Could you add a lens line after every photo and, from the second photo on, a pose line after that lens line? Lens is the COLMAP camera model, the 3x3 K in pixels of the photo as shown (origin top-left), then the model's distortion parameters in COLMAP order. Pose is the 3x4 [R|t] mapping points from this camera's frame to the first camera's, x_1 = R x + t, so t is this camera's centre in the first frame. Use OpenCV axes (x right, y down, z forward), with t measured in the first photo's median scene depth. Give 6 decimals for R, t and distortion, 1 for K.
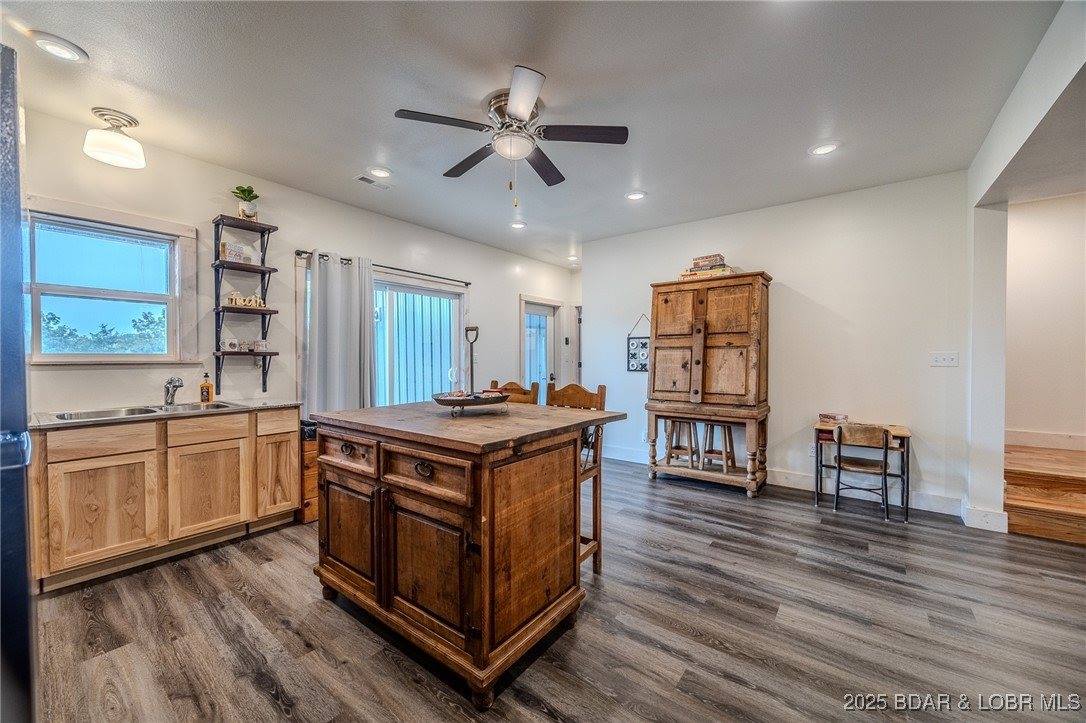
lens RADIAL K [[414.1, 0, 543.0], [0, 414.1, 361.5], [0, 0, 1]] dist [-0.001306, 0.000511]
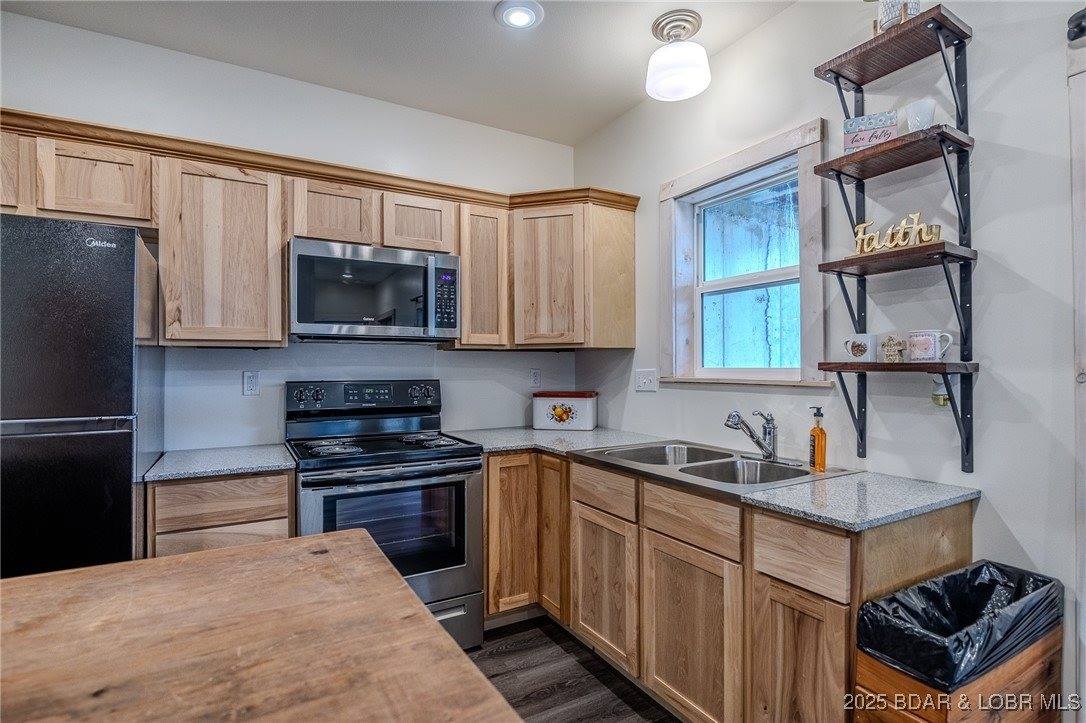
lens RADIAL K [[526.3, 0, 543.0], [0, 526.3, 361.5], [0, 0, 1]] dist [-0.001365, -0.000189]
pose [[-0.379845, -0.002996, -0.925045, -0.118542], [-0.004369, 0.999989, -0.001445, -0.024658], [0.925040, 0.003492, -0.379854, 0.950865]]
